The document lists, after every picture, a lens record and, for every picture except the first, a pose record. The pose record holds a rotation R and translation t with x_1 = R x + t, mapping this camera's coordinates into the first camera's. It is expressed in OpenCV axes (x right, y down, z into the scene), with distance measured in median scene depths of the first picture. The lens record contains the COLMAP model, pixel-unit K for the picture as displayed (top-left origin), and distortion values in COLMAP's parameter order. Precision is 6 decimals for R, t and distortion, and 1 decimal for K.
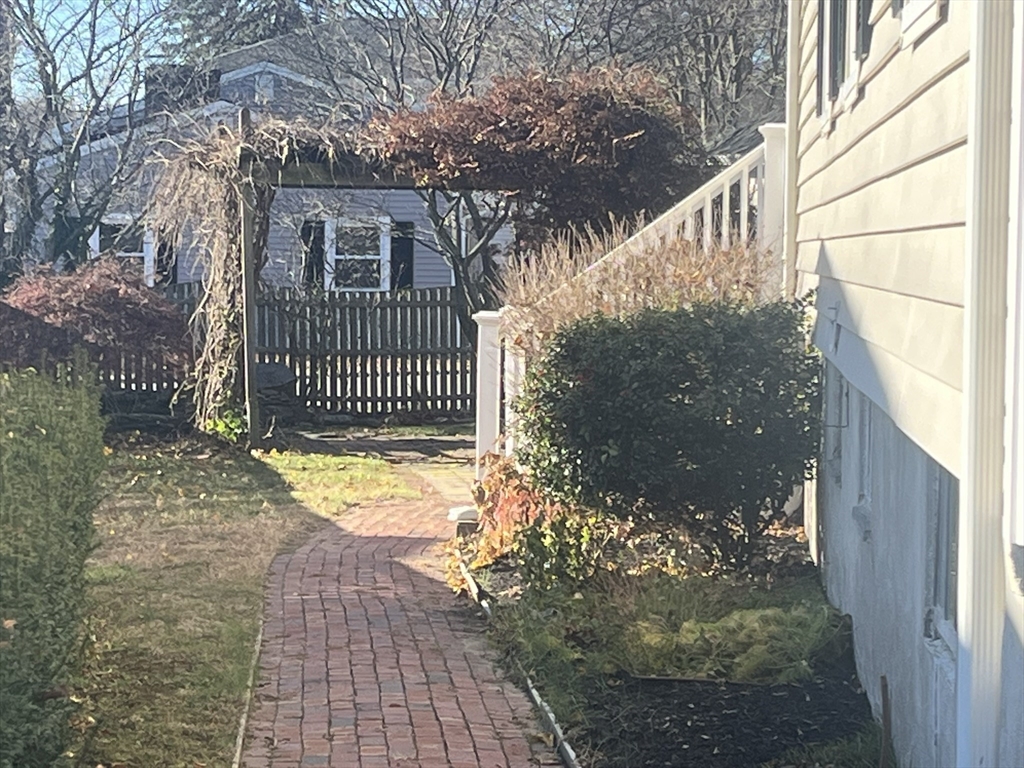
lens RADIAL K [[3070.9, 0, 511.8], [0, 3070.9, 384.0], [0, 0, 1]] dist [-0.054699, 0.000000]
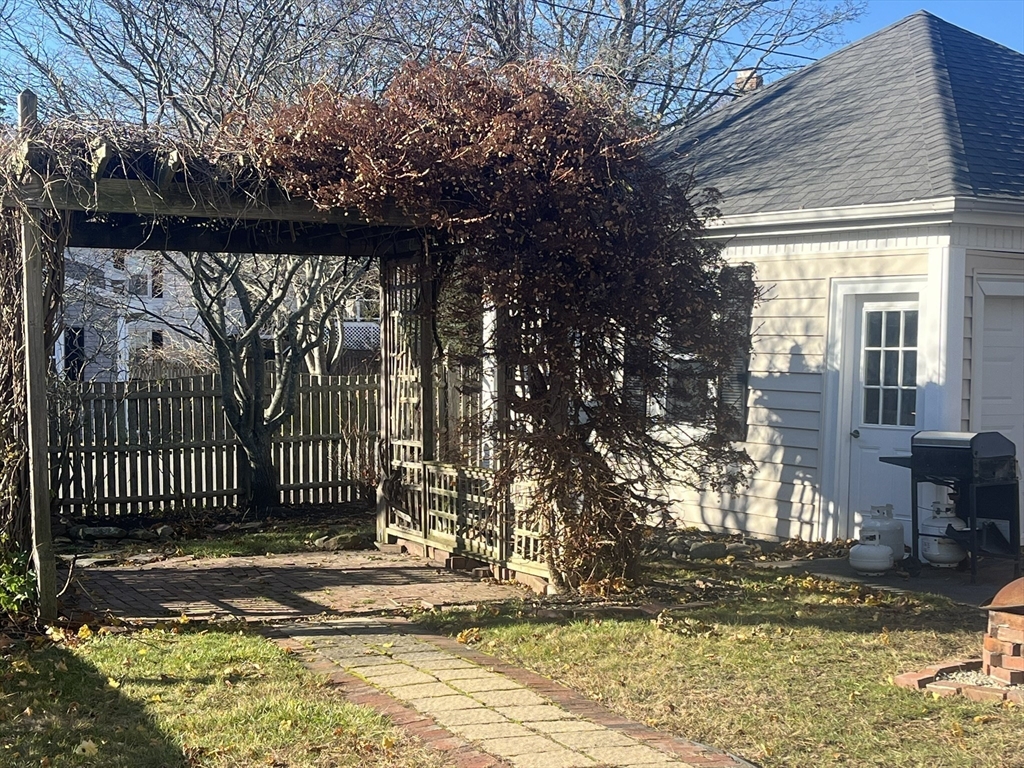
lens RADIAL K [[1594.2, 0, 513.3], [0, 1594.2, 385.8], [0, 0, 1]] dist [0.021454, 0.000000]
pose [[0.961680, -0.011494, 0.273933, -0.081995], [0.020185, 0.999378, -0.028929, -0.016867], [-0.273430, 0.033349, 0.961314, 0.657329]]
